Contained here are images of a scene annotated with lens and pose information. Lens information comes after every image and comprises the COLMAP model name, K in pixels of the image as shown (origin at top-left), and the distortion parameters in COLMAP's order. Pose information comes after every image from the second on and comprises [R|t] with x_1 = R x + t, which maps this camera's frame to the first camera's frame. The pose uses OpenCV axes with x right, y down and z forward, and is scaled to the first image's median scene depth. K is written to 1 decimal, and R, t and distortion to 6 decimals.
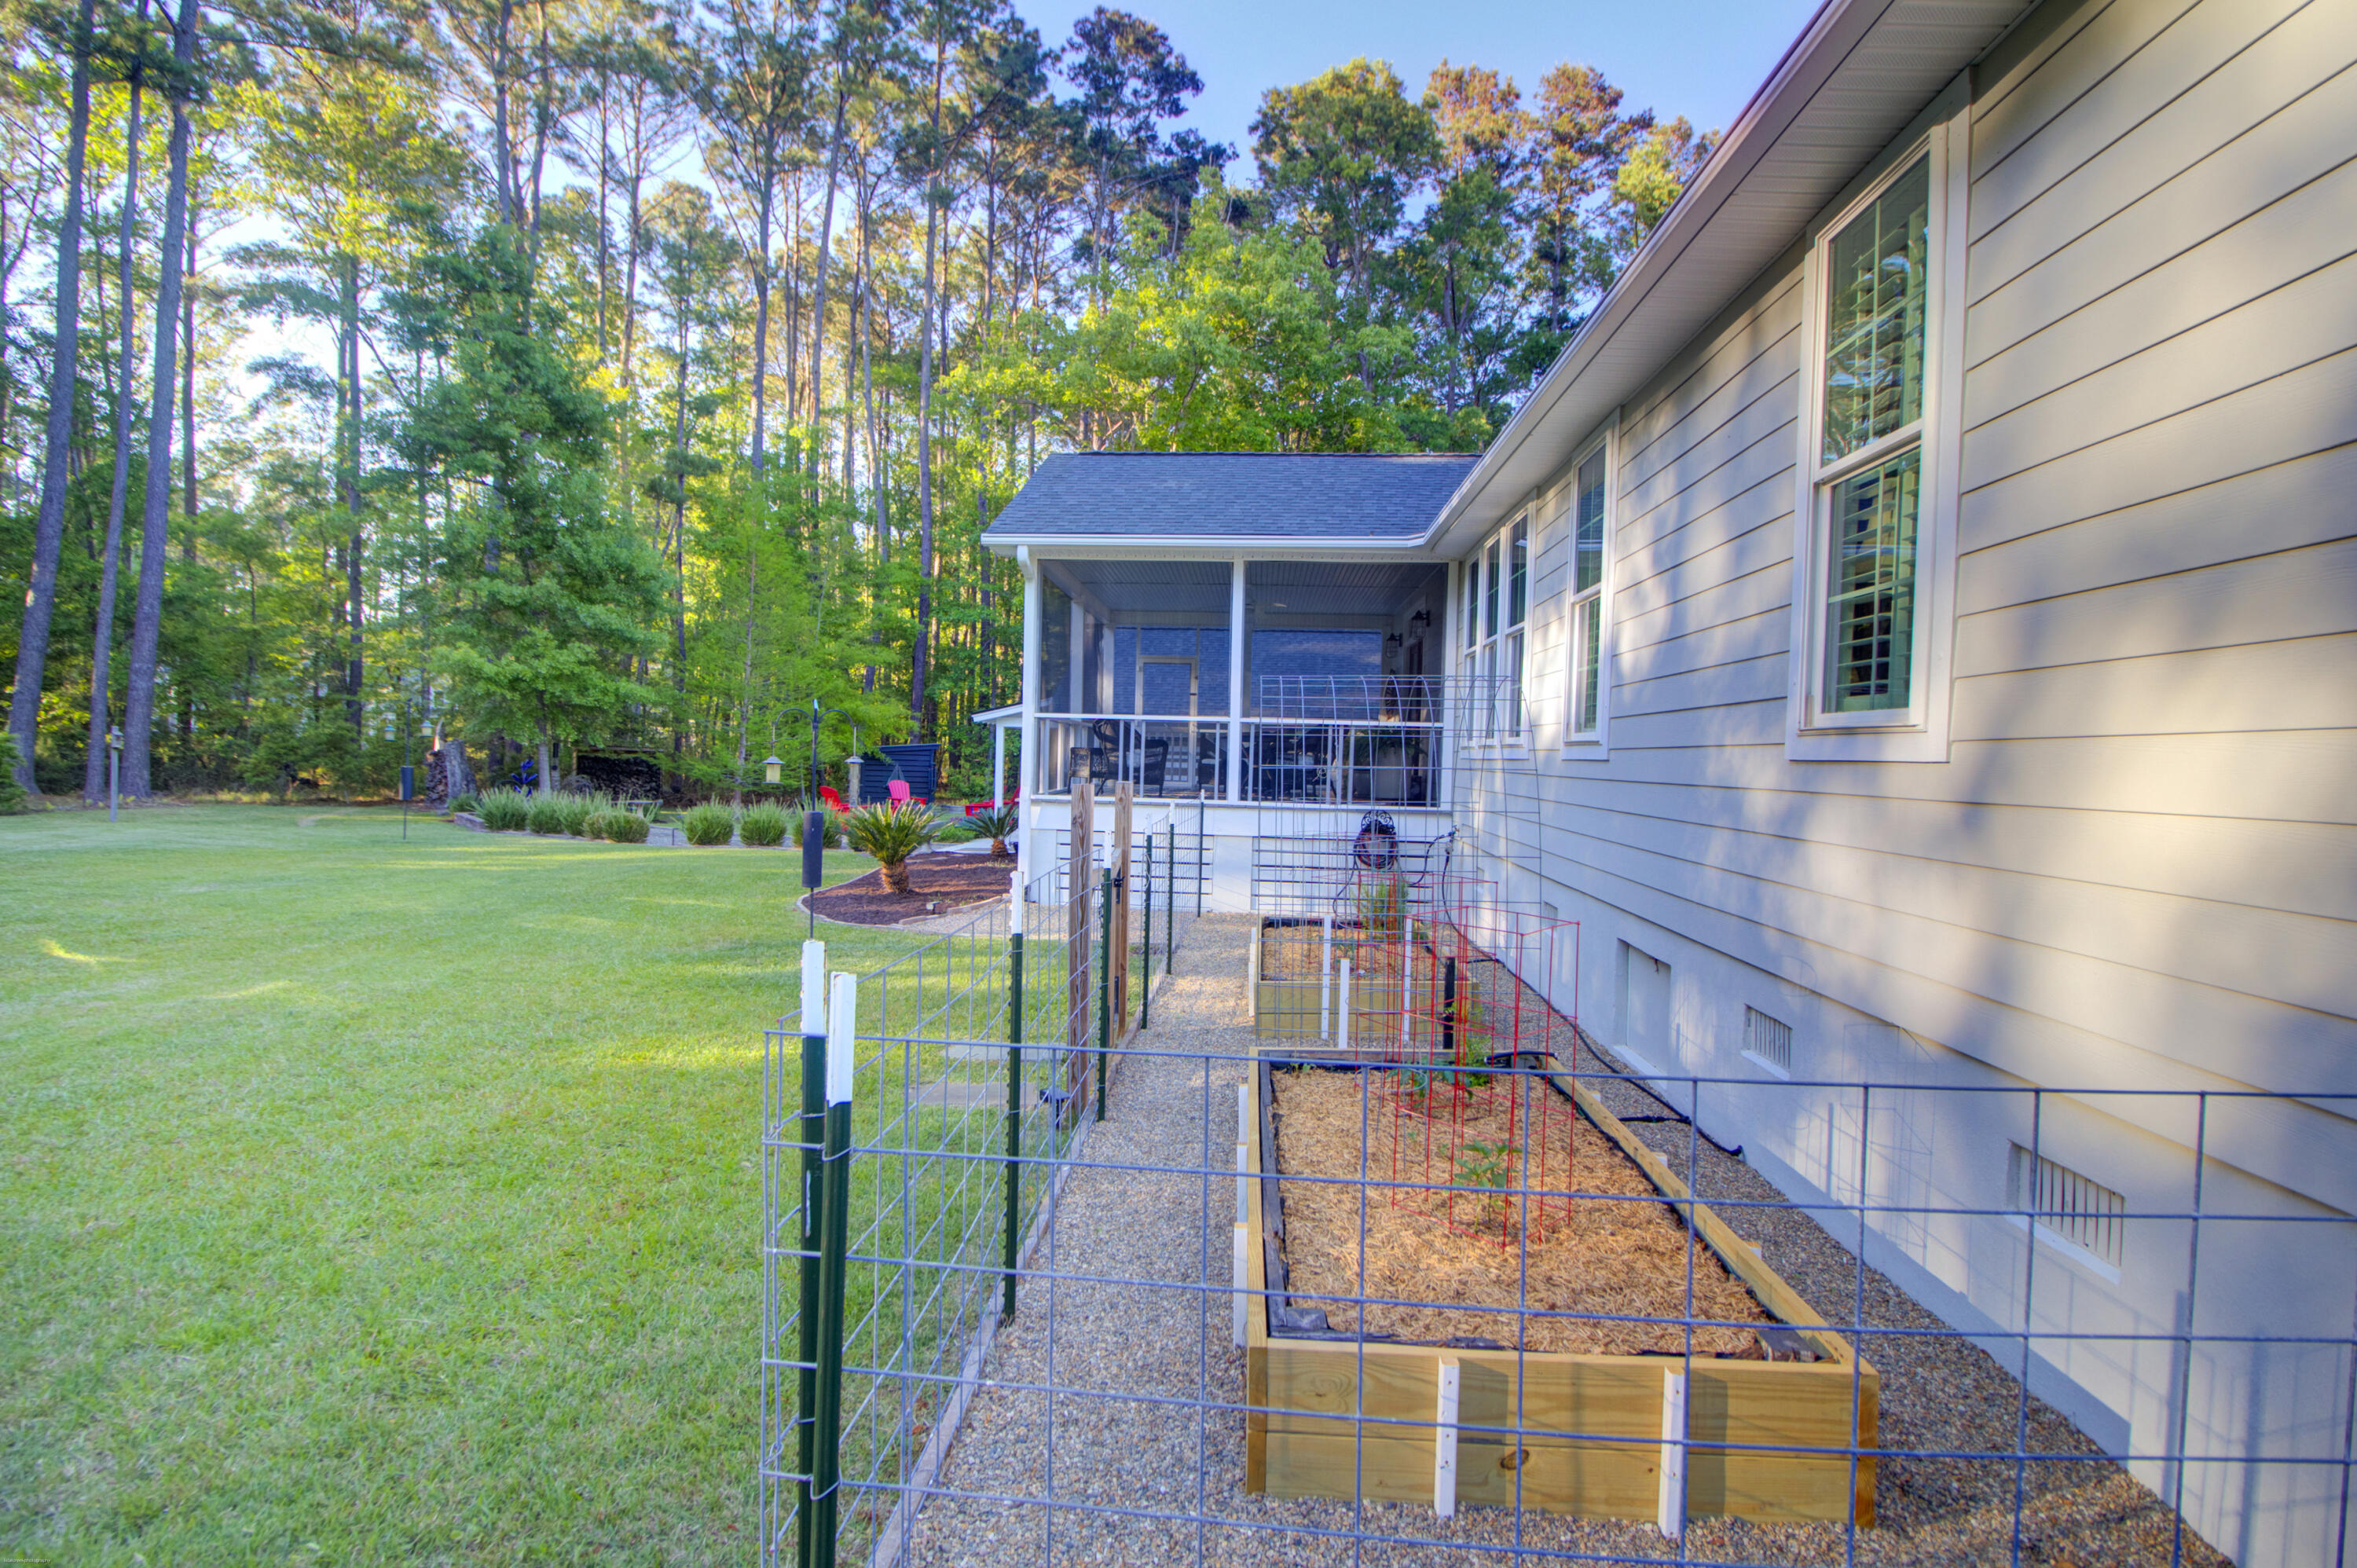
lens RADIAL K [[1089.6, 0, 1164.4], [0, 1089.6, 777.7], [0, 0, 1]] dist [-0.005751, -0.008429]
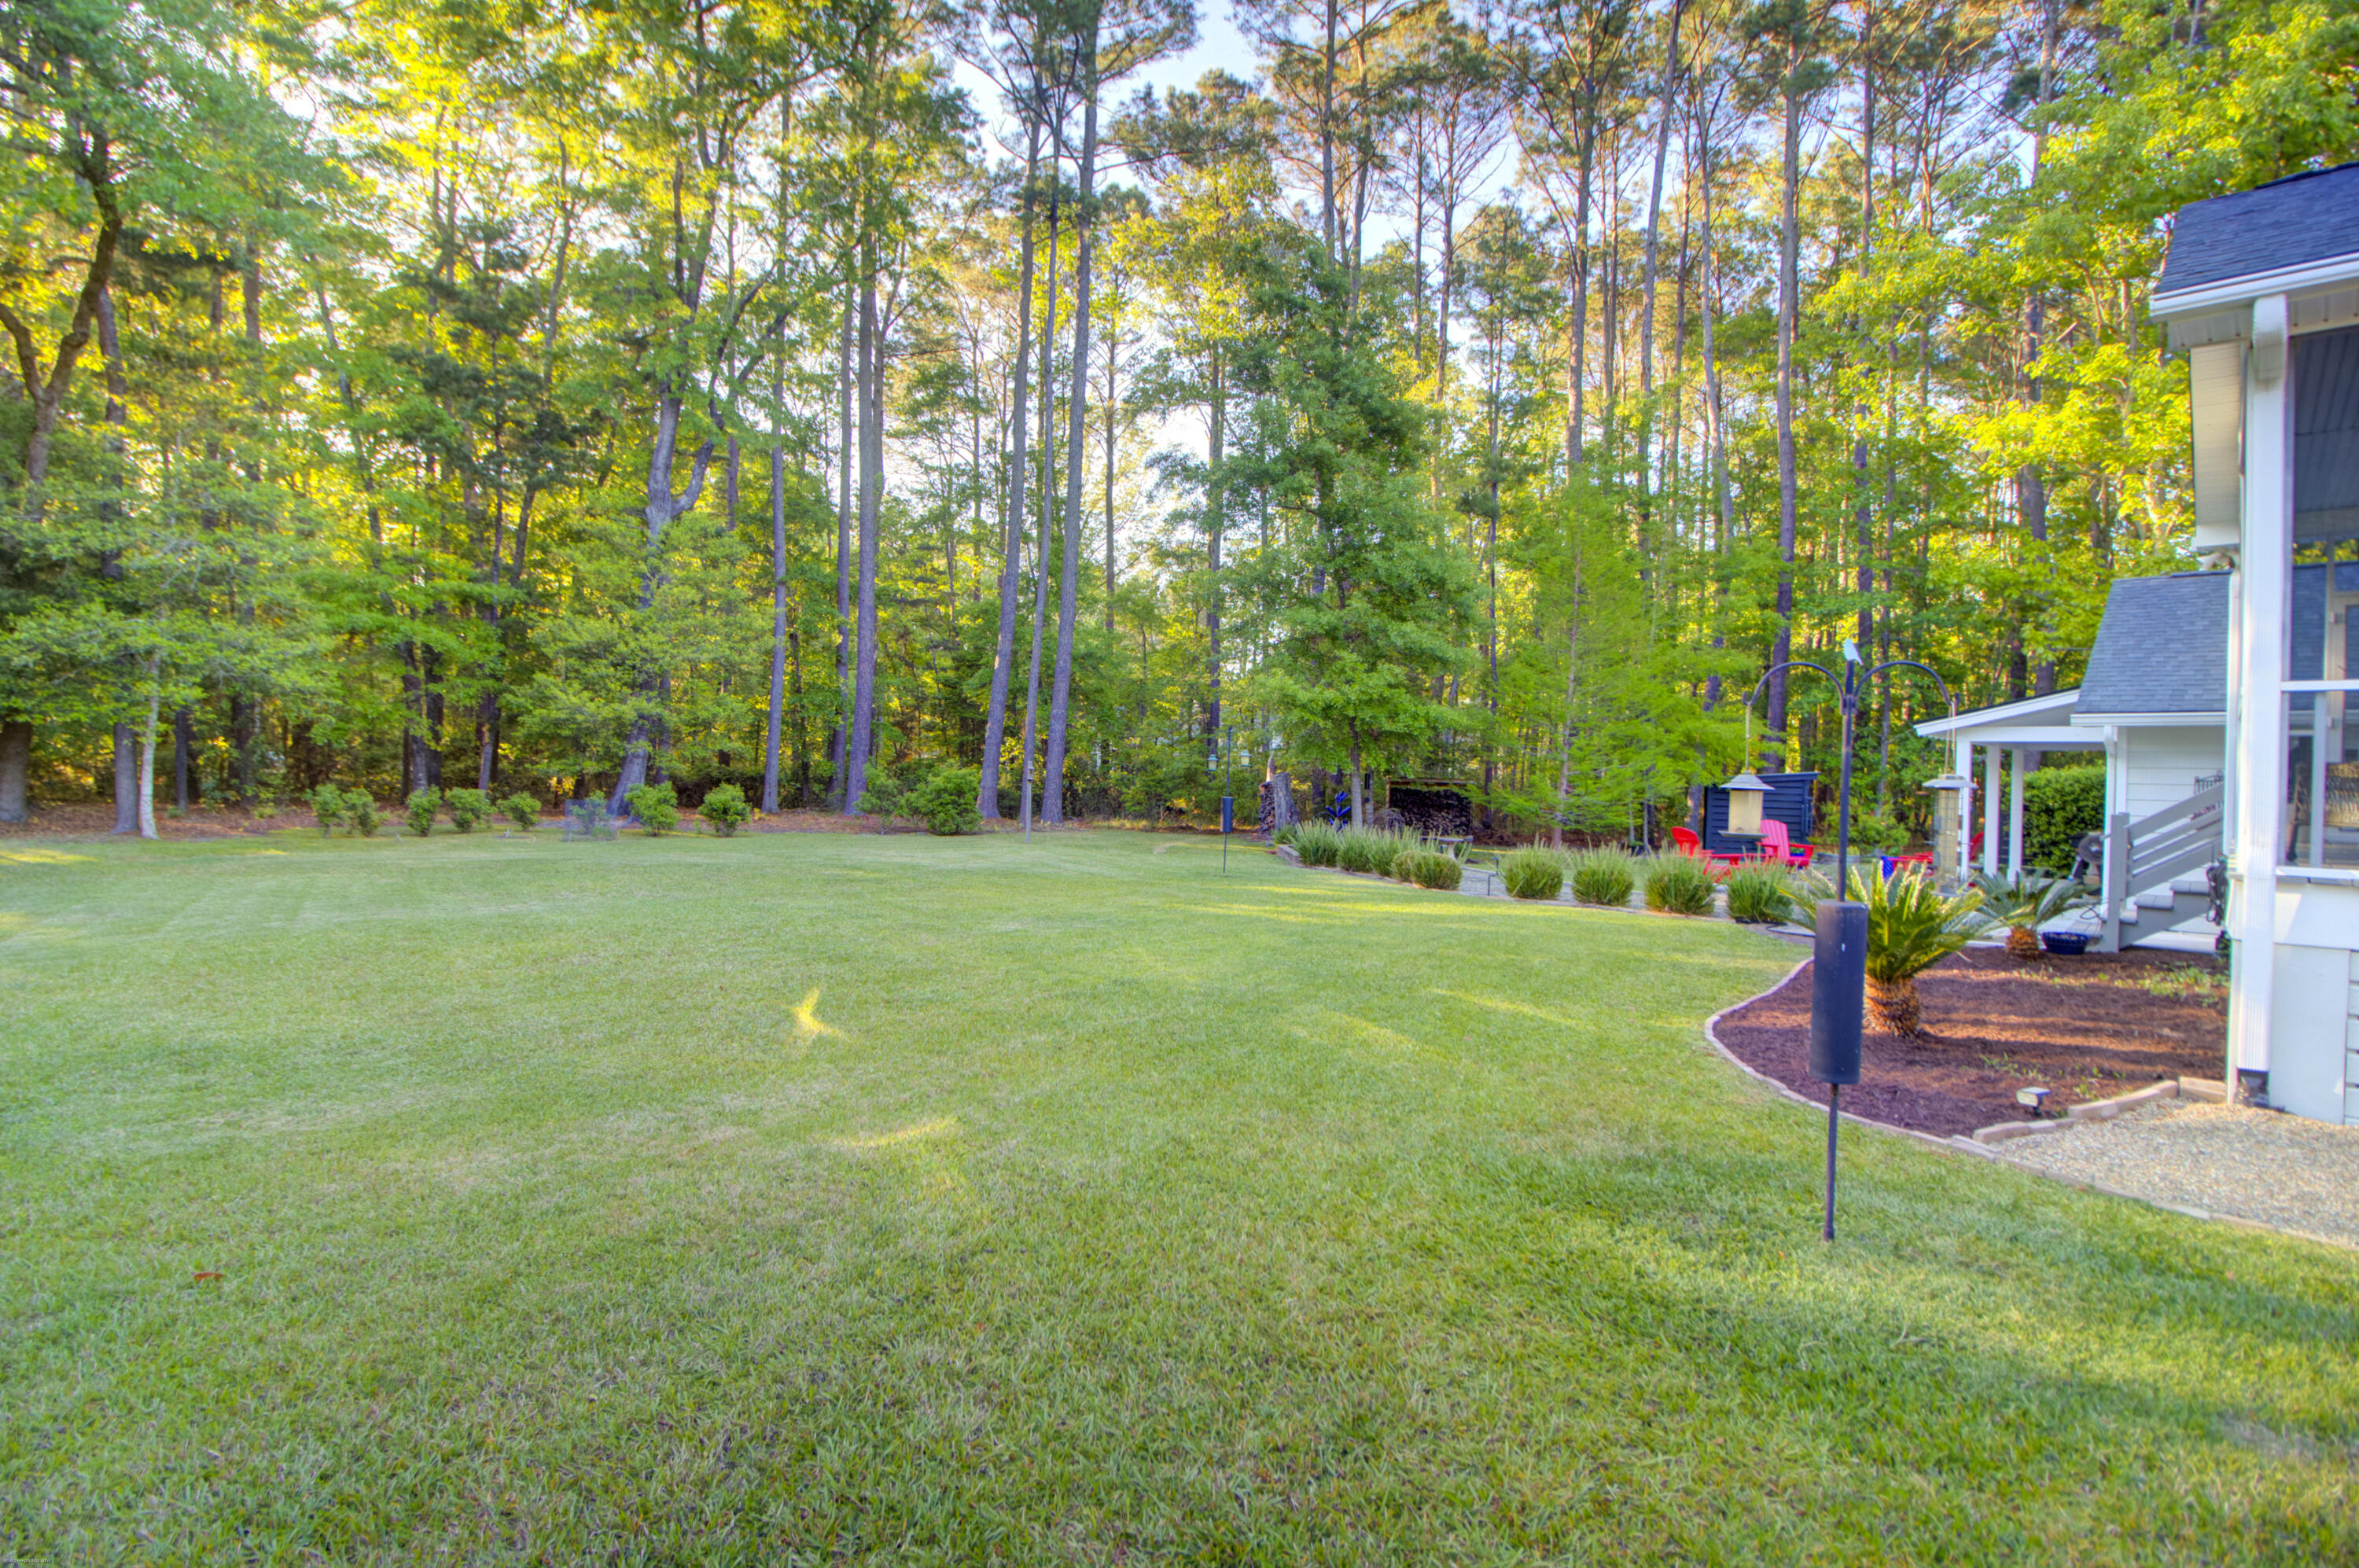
lens RADIAL K [[1090.6, 0, 1171.5], [0, 1090.6, 780.8], [0, 0, 1]] dist [-0.005751, -0.008429]
pose [[0.765619, -0.003671, -0.643283, -0.069580], [-0.015608, 0.999583, -0.024281, -0.000495], [0.643104, 0.028630, 0.765243, 0.142028]]
